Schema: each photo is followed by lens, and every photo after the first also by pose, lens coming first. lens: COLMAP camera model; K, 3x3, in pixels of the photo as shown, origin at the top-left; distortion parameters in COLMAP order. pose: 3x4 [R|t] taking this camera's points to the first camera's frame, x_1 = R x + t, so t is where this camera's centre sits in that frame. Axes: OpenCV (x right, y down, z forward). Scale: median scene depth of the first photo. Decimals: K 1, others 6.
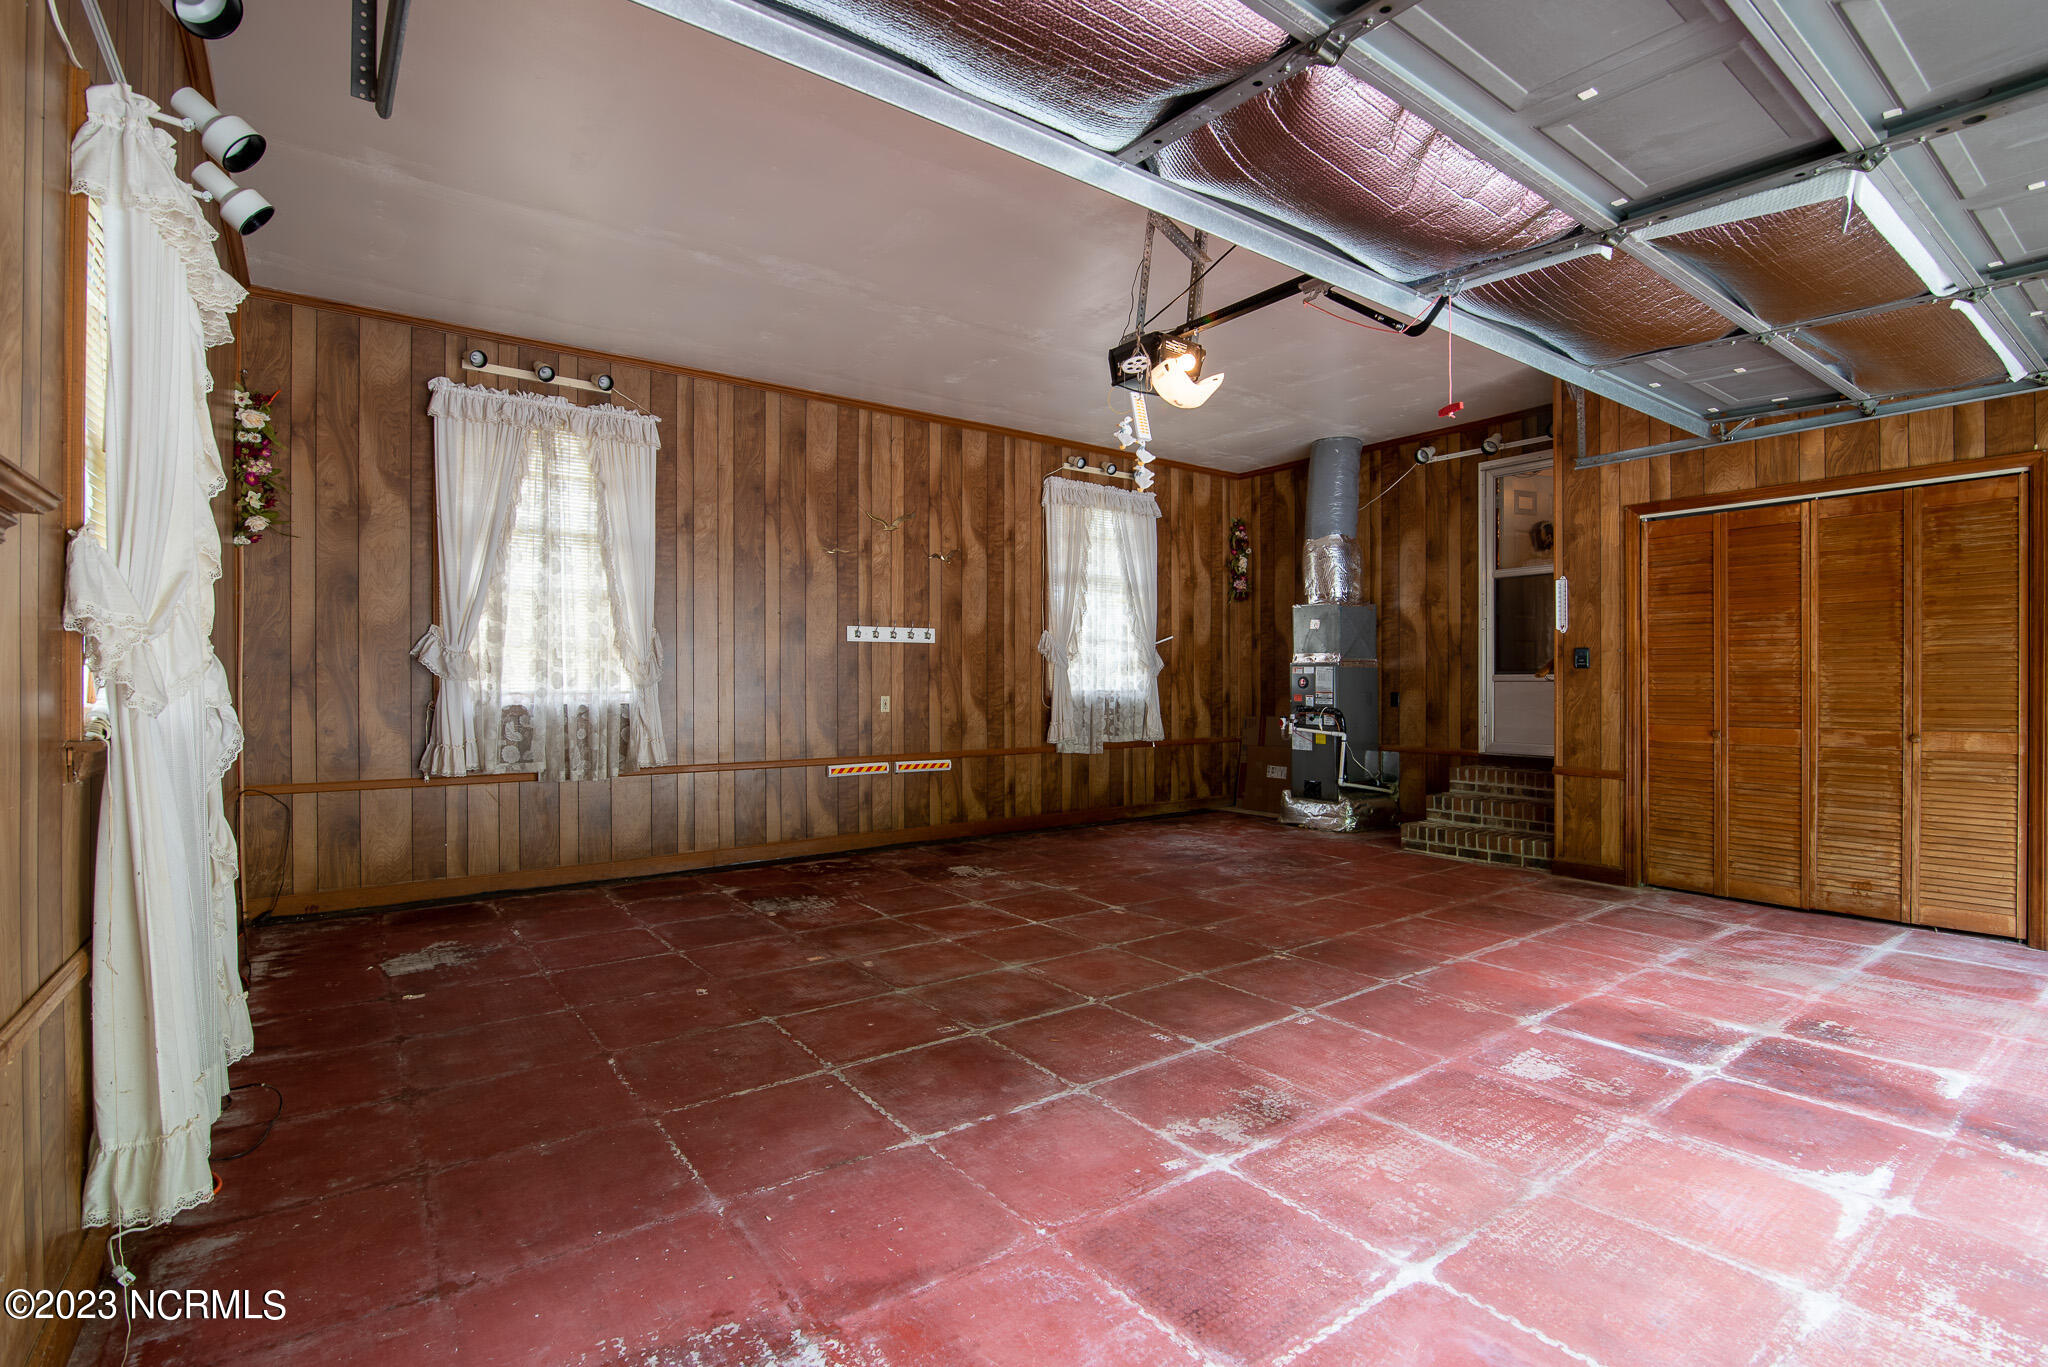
lens RADIAL K [[920.3, 0, 1017.0], [0, 920.3, 685.9], [0, 0, 1]] dist [0.013482, -0.001186]
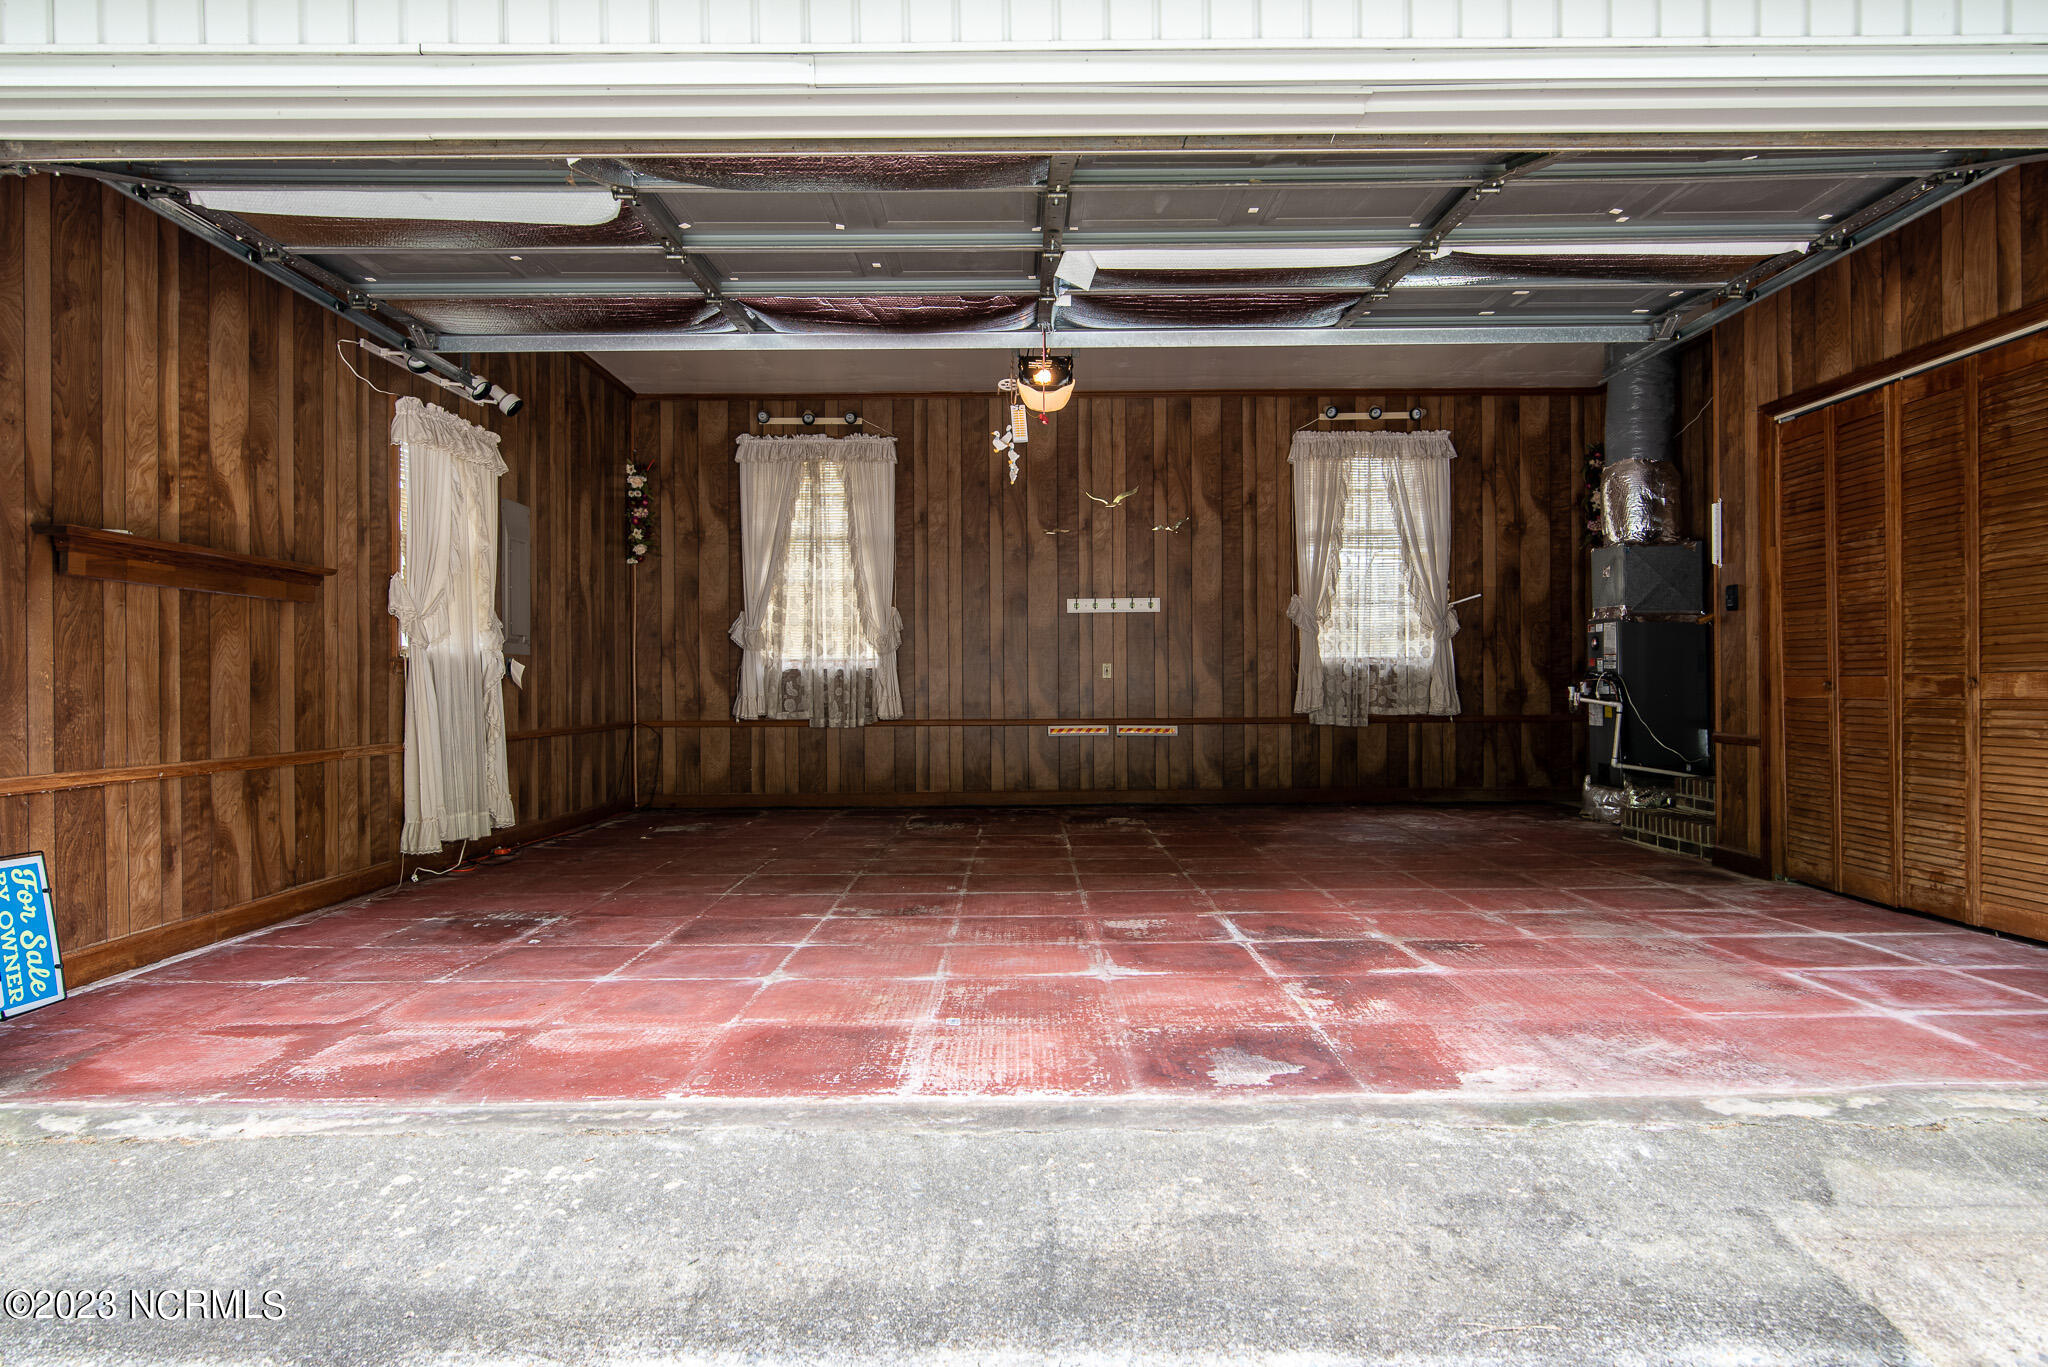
lens RADIAL K [[1125.0, 0, 1030.9], [0, 1125.0, 677.2], [0, 0, 1]] dist [0.034166, 0.002478]
pose [[0.832066, -0.005584, -0.554649, 0.618962], [0.005090, 0.999984, -0.002431, 0.036483], [0.554654, -0.000800, 0.832081, -0.160982]]
